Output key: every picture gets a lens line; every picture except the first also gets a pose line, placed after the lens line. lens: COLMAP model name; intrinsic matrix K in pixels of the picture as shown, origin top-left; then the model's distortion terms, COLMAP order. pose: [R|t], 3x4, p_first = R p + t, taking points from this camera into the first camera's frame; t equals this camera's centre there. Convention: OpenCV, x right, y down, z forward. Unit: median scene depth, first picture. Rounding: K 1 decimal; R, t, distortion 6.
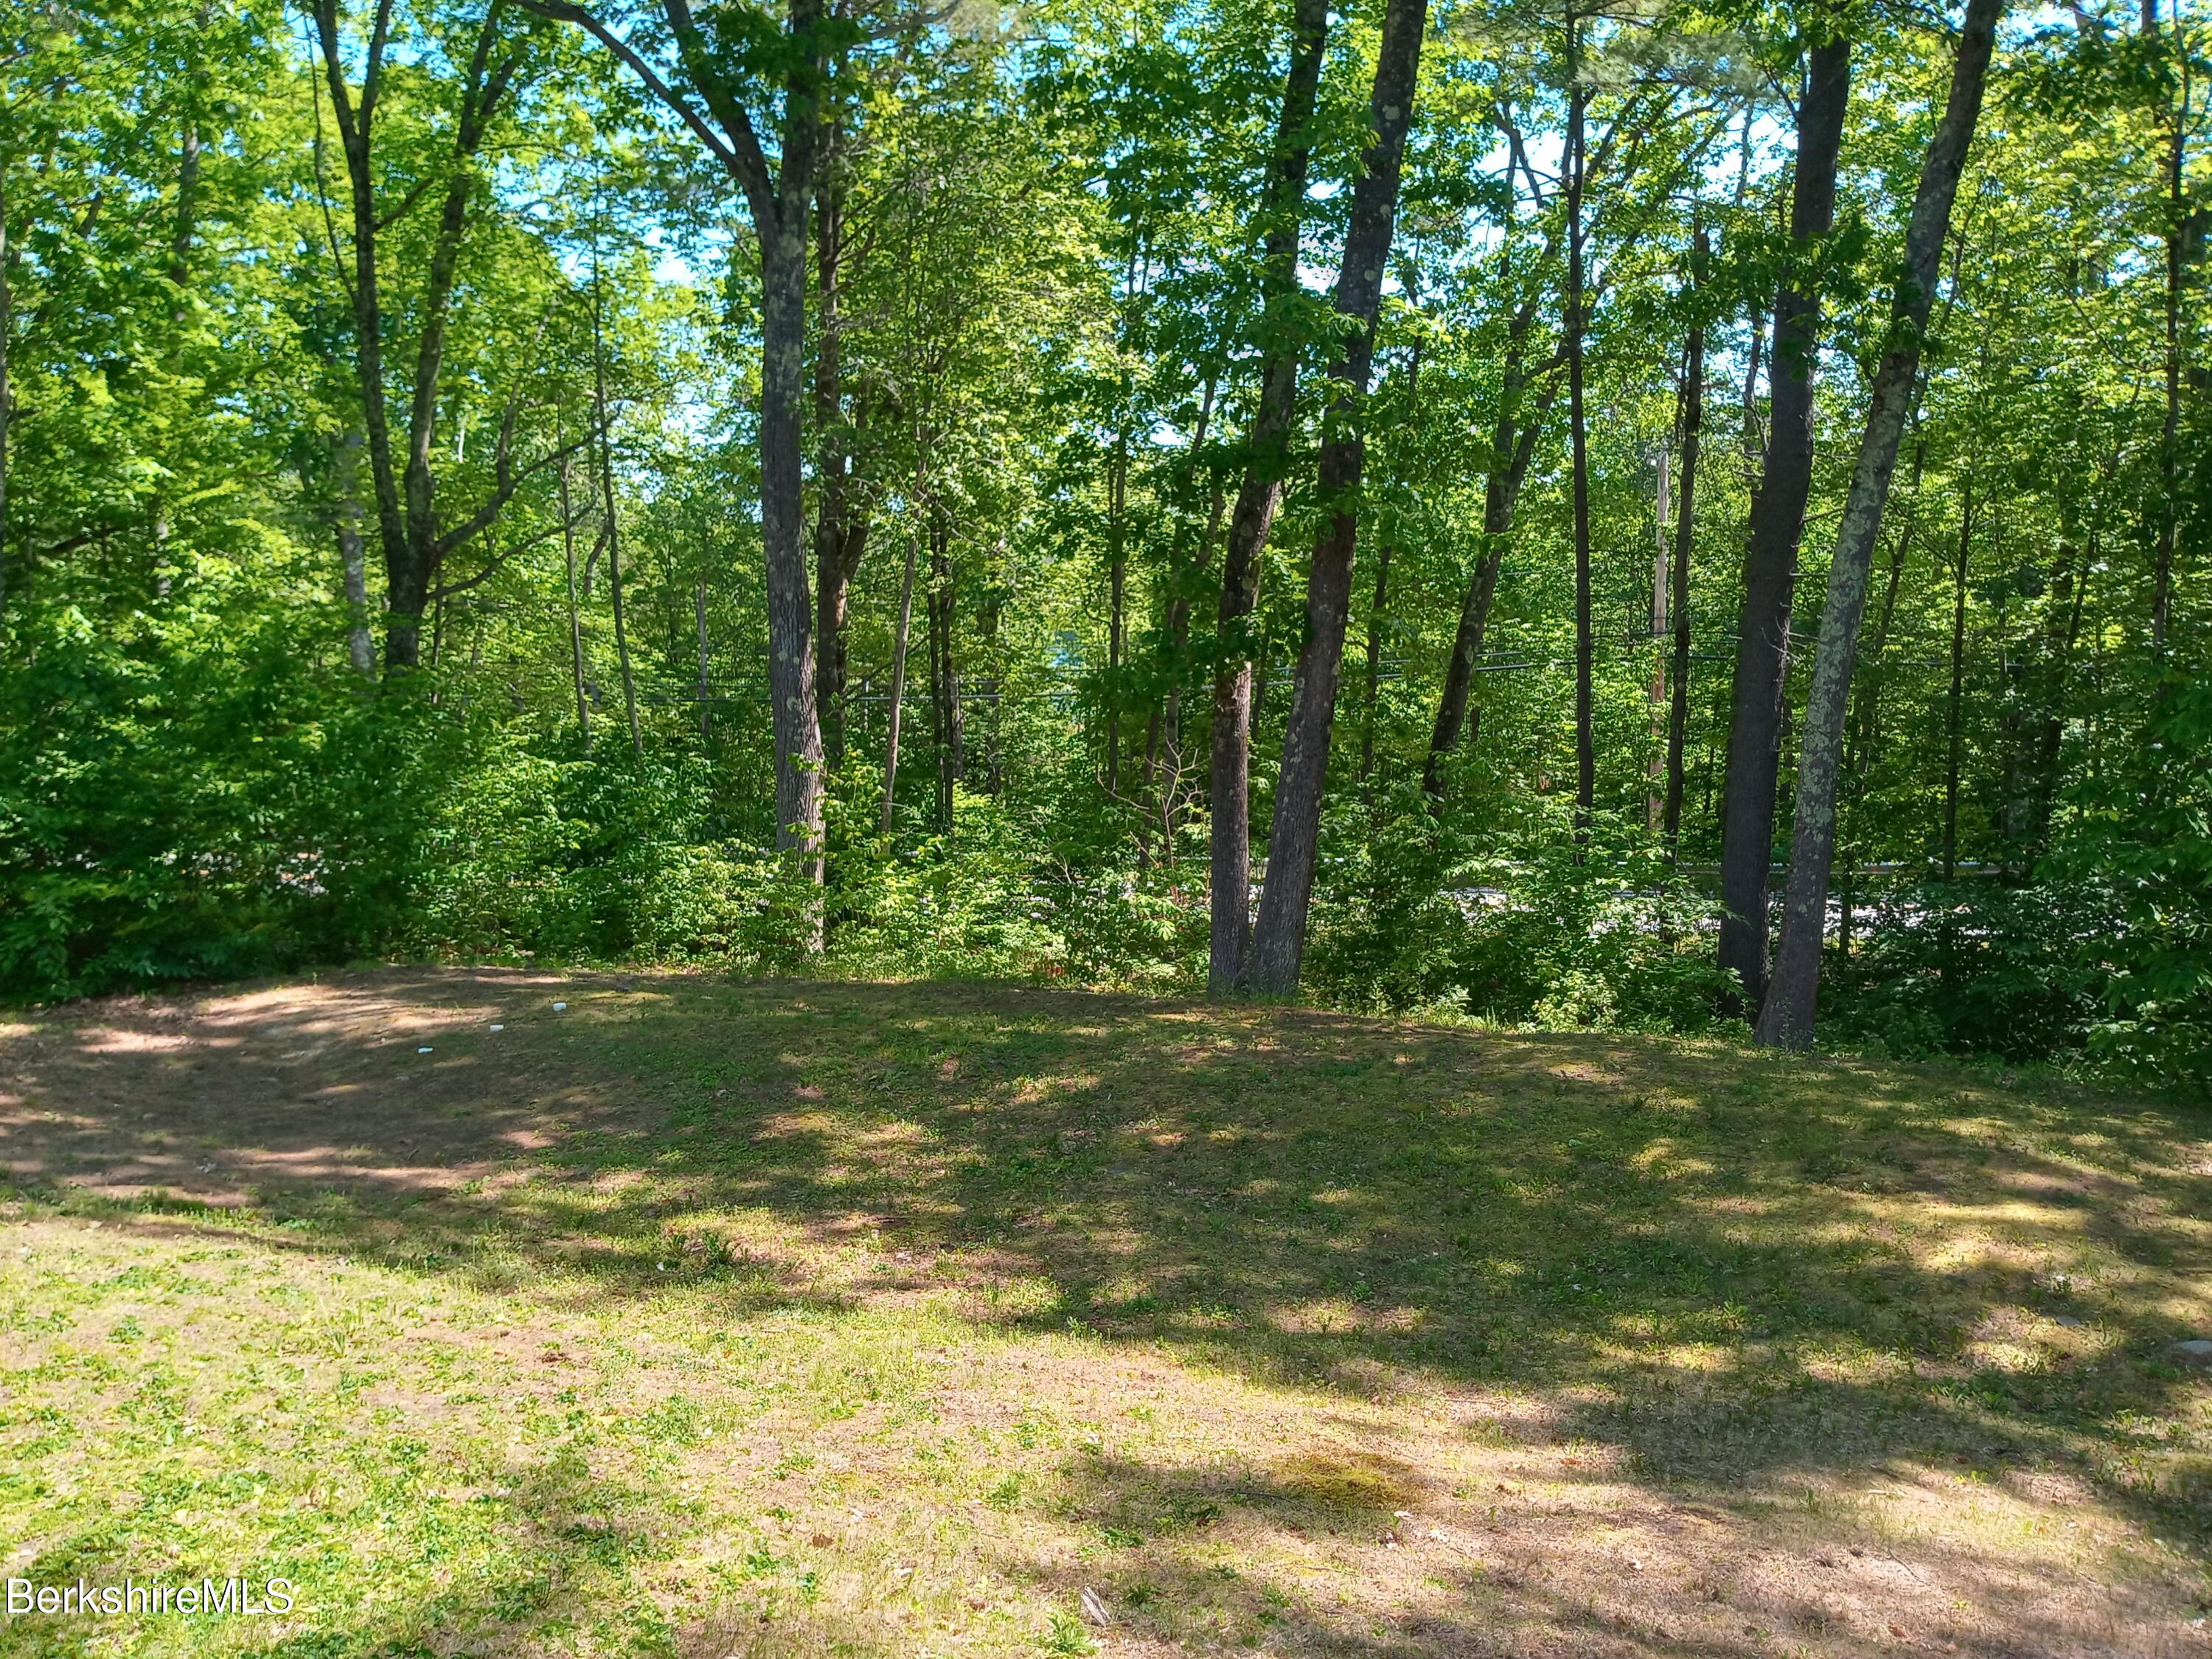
lens RADIAL K [[1716.2, 0, 1084.5], [0, 1716.2, 822.2], [0, 0, 1]] dist [0.040249, -0.056453]
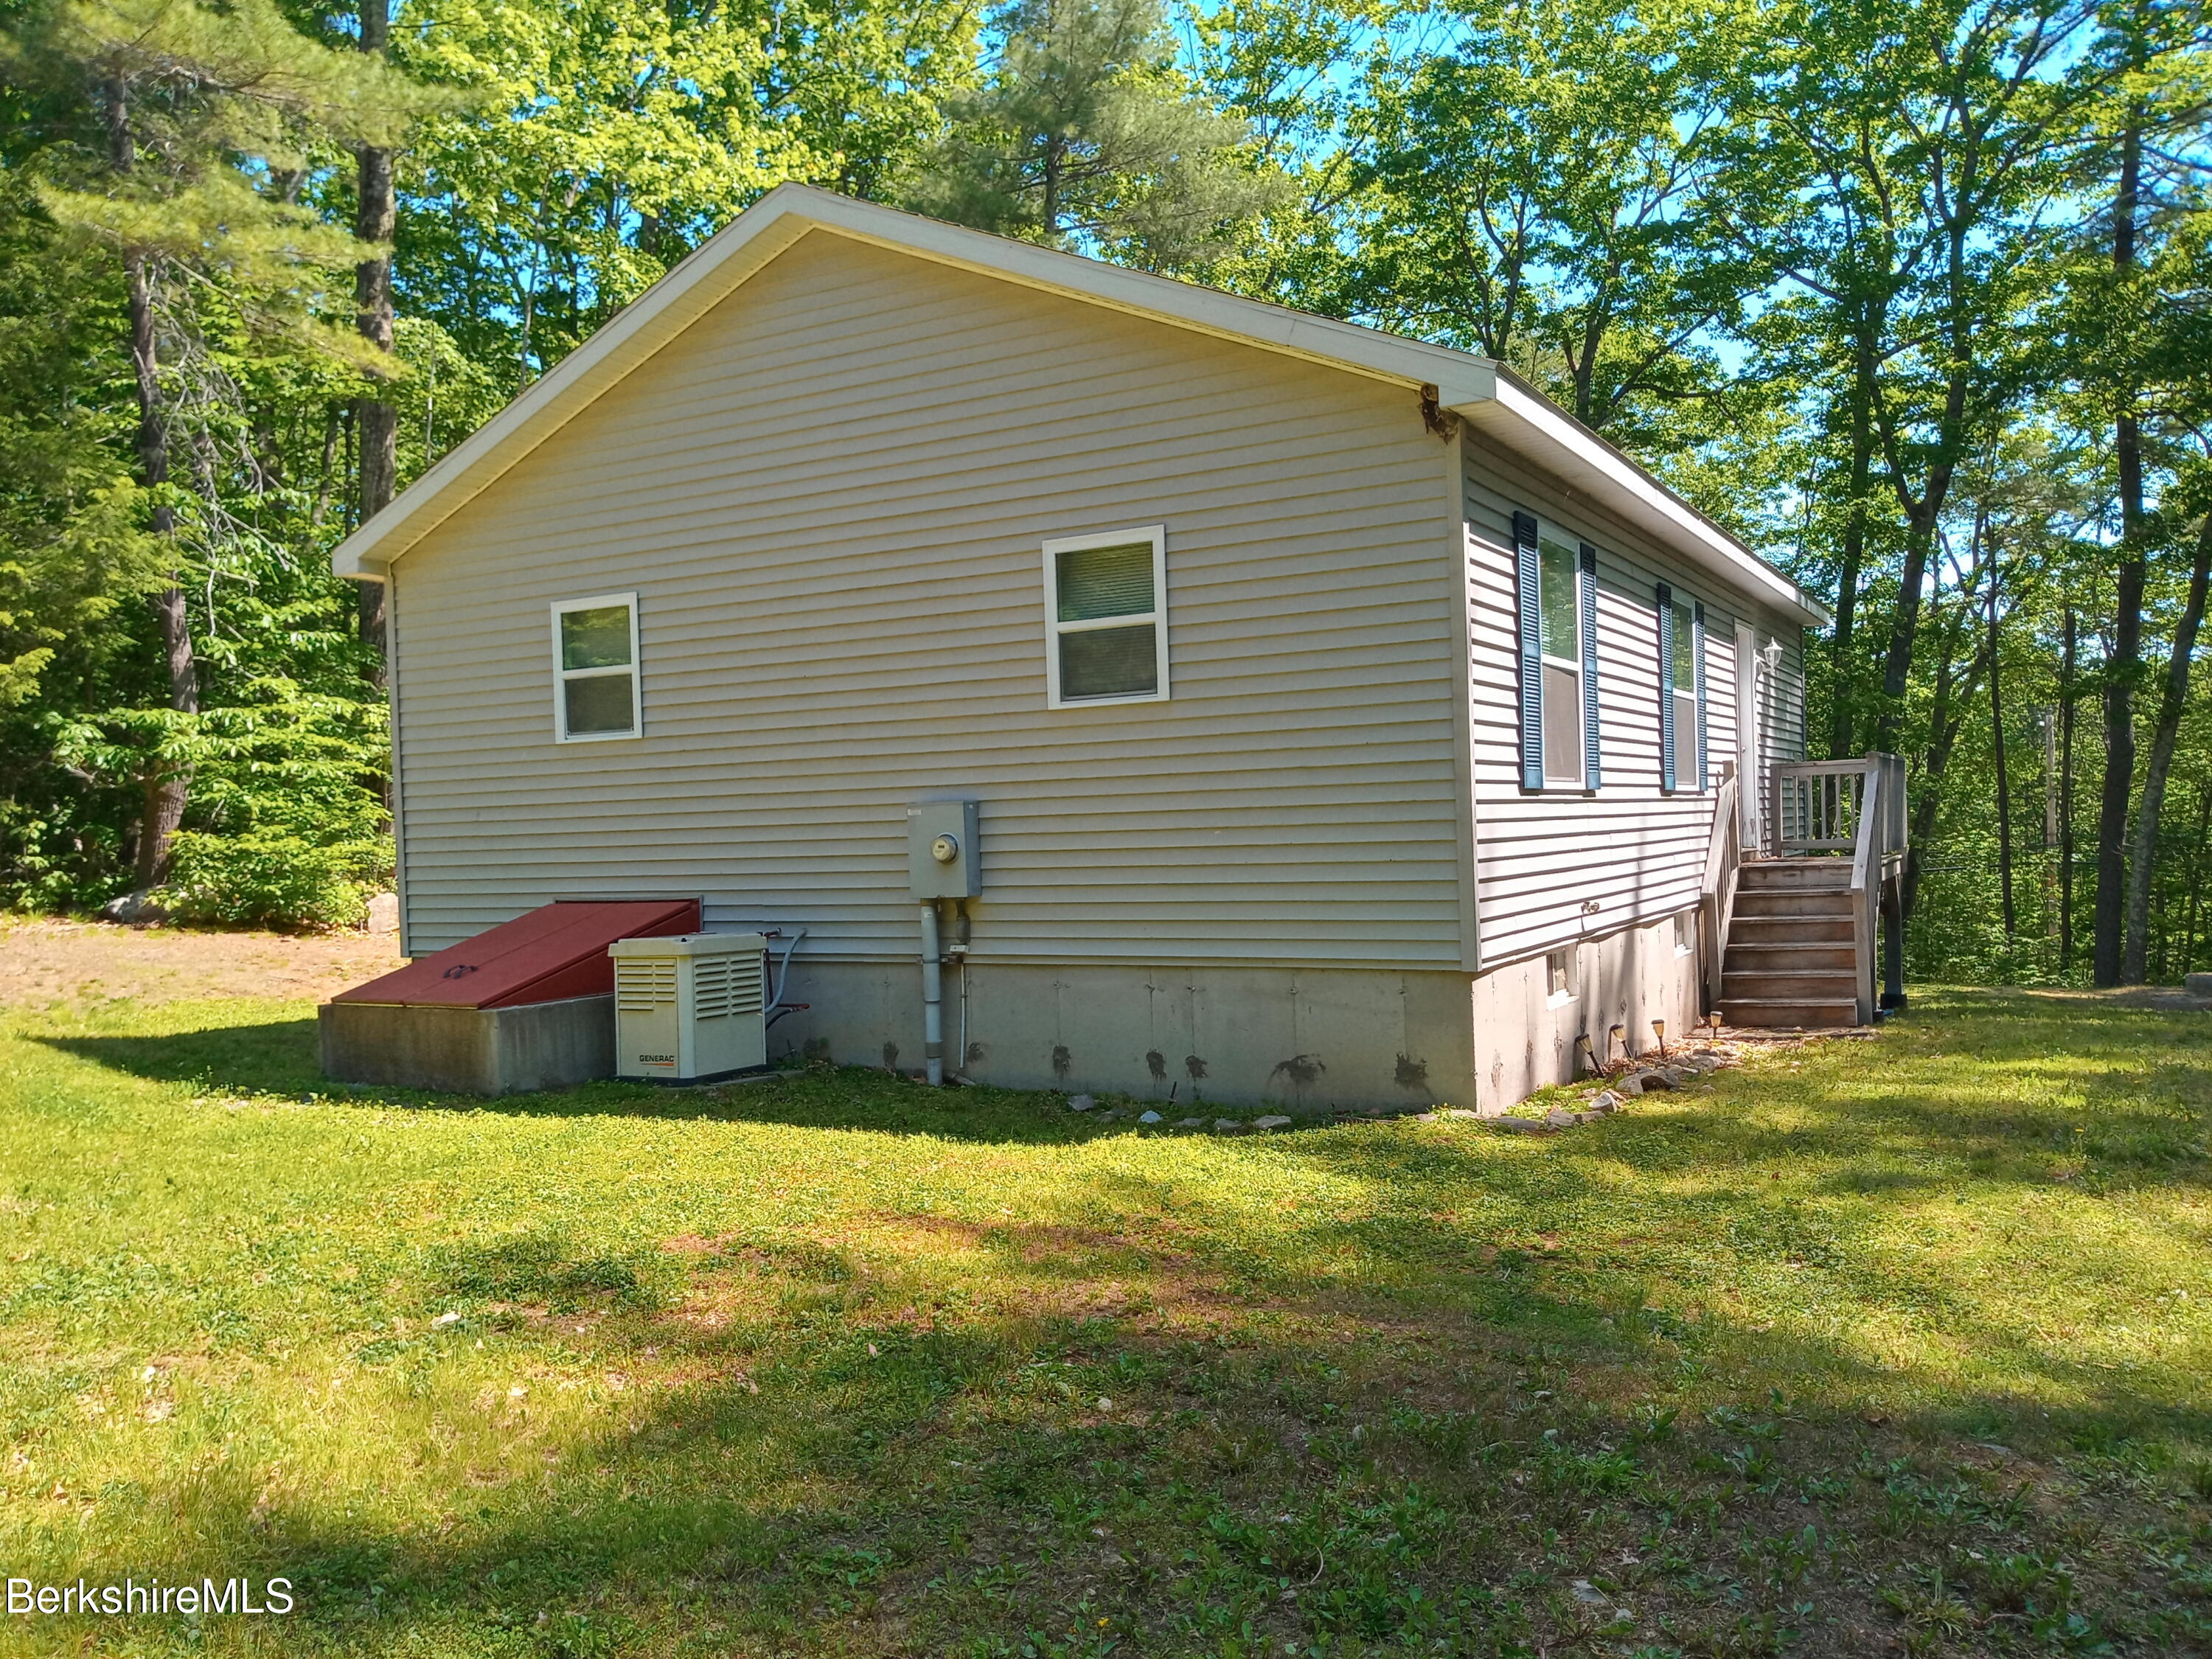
lens RADIAL K [[1716.2, 0, 1090.3], [0, 1716.2, 820.8], [0, 0, 1]] dist [0.040249, -0.056453]
pose [[0.982937, 0.010083, -0.183664, -0.251917], [-0.031952, 0.992676, -0.116502, 0.084929], [0.181144, 0.120382, 0.976061, -0.737949]]
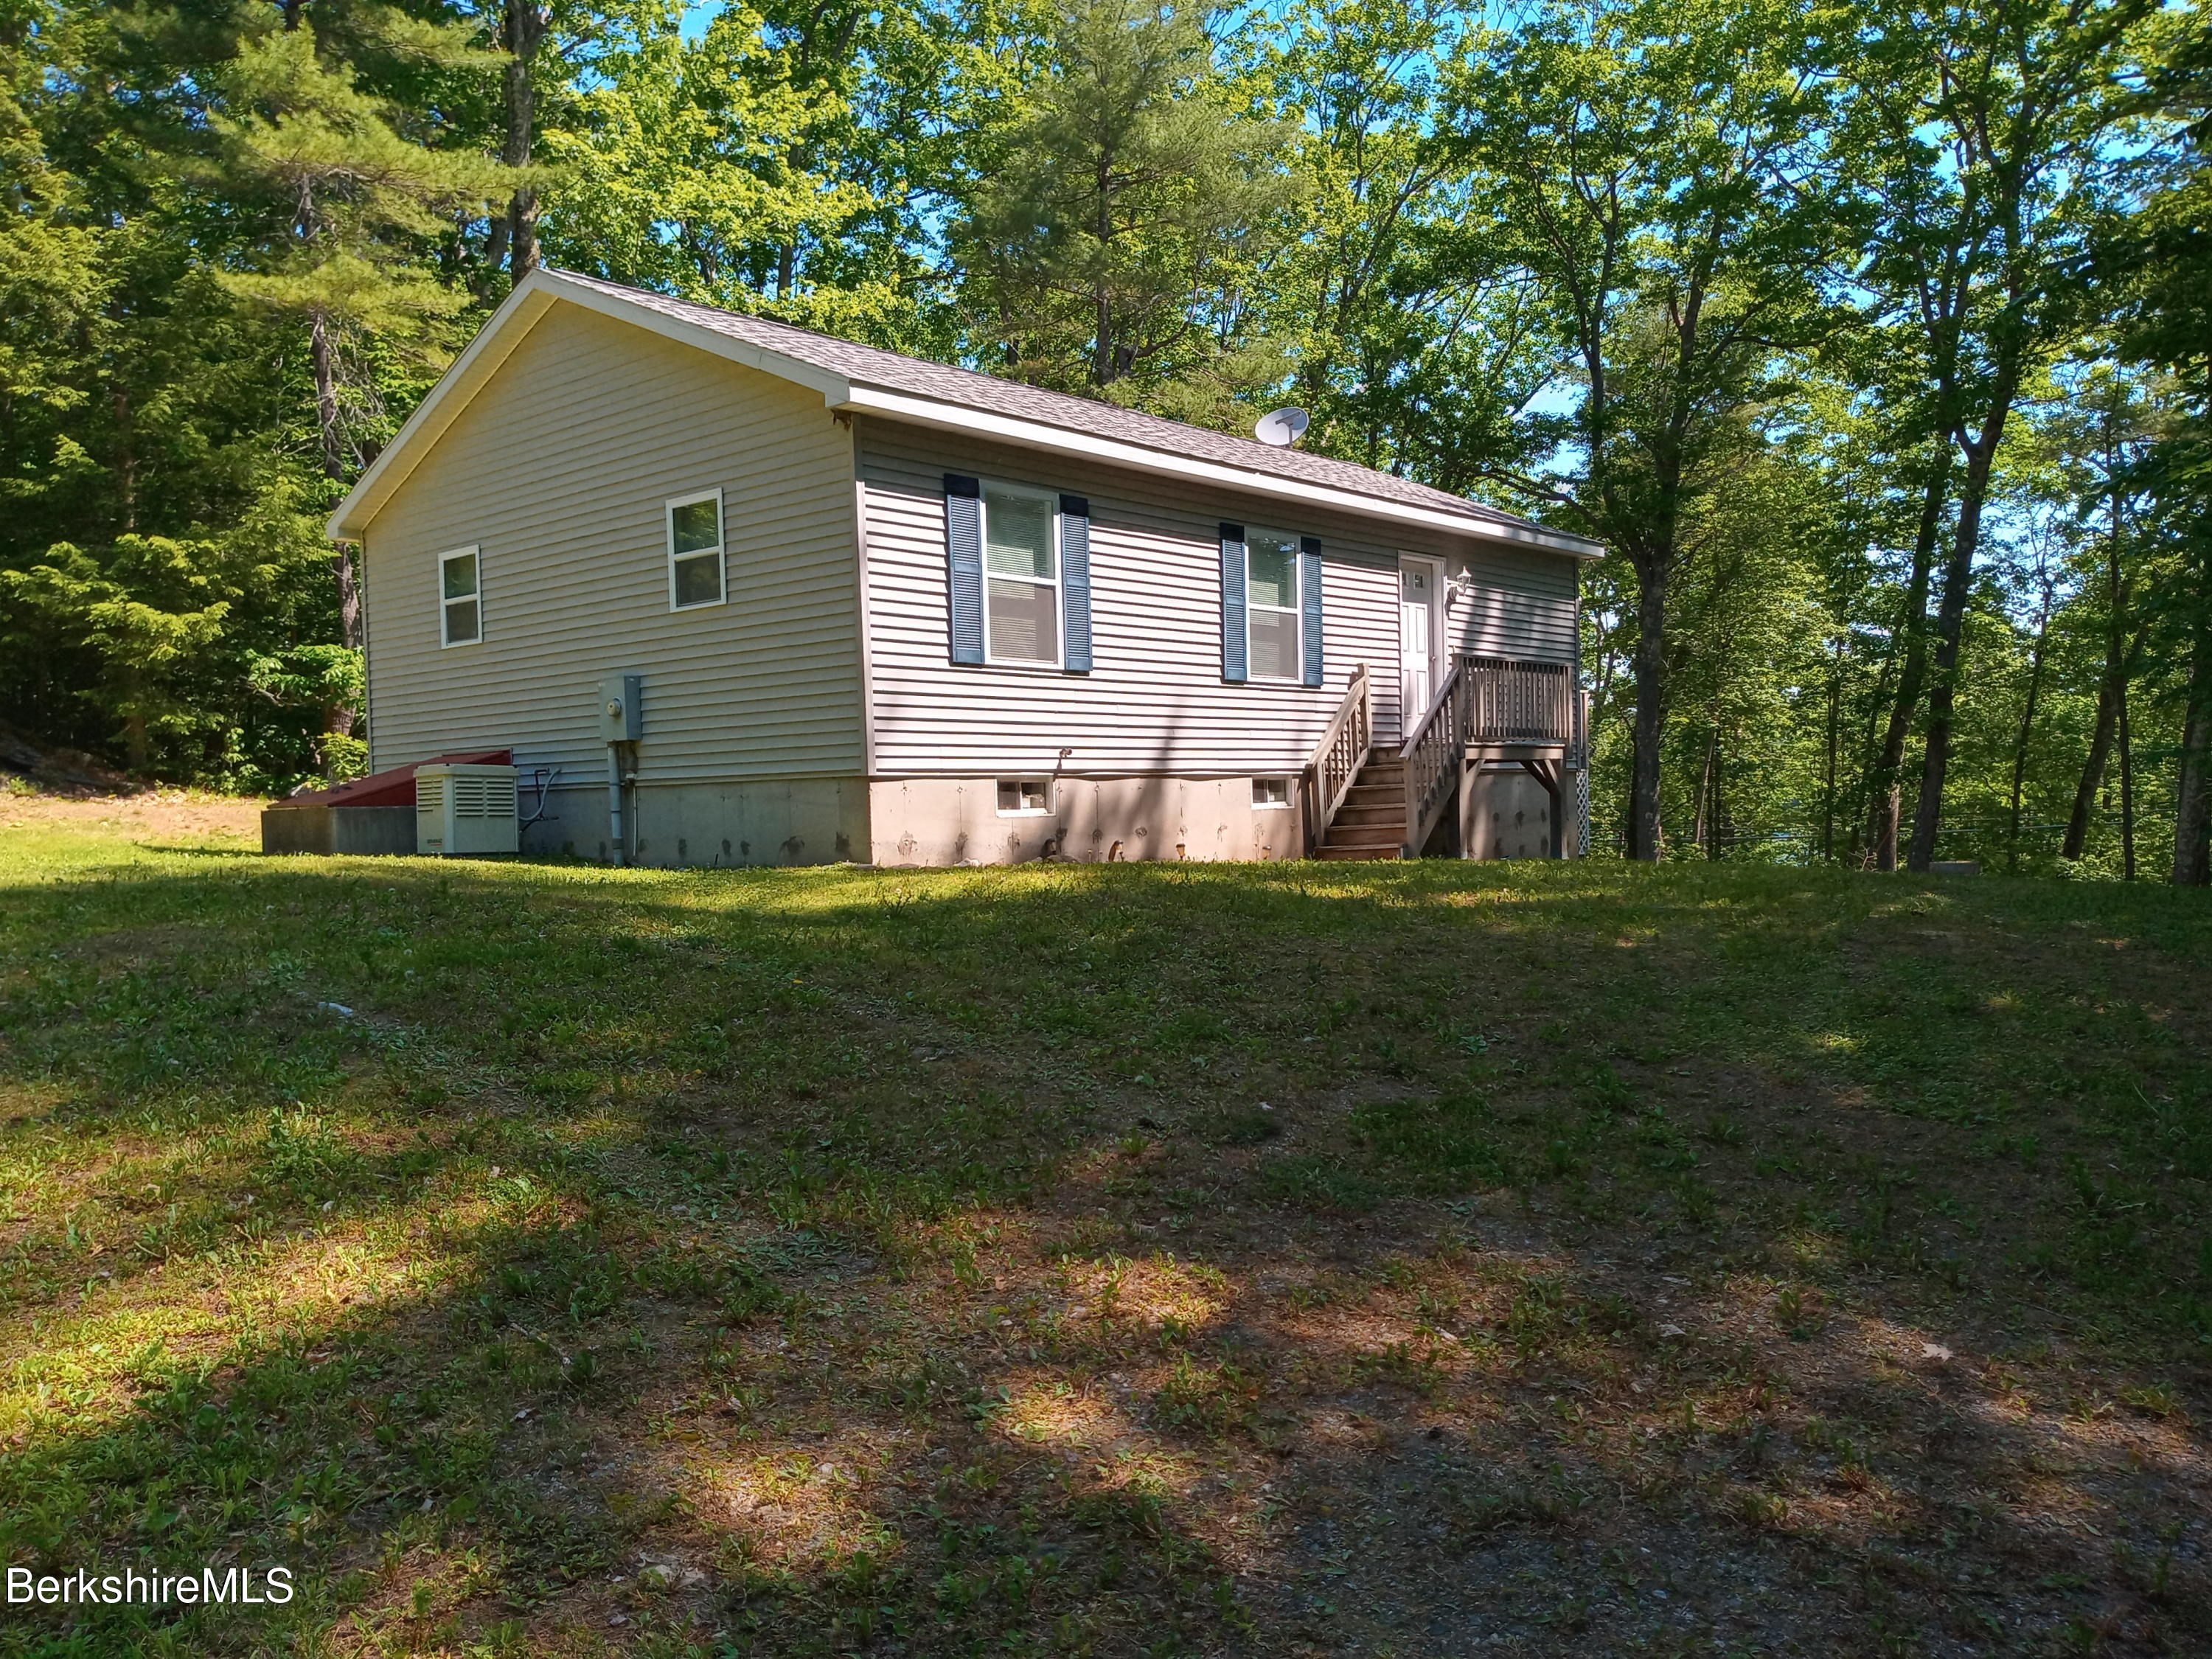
lens RADIAL K [[1716.2, 0, 1098.9], [0, 1716.2, 831.8], [0, 0, 1]] dist [0.040249, -0.056453]
pose [[0.924348, 0.023708, -0.380812, -0.008780], [-0.060506, 0.994546, -0.084950, 0.123941], [0.376721, 0.101565, 0.920742, -0.826927]]
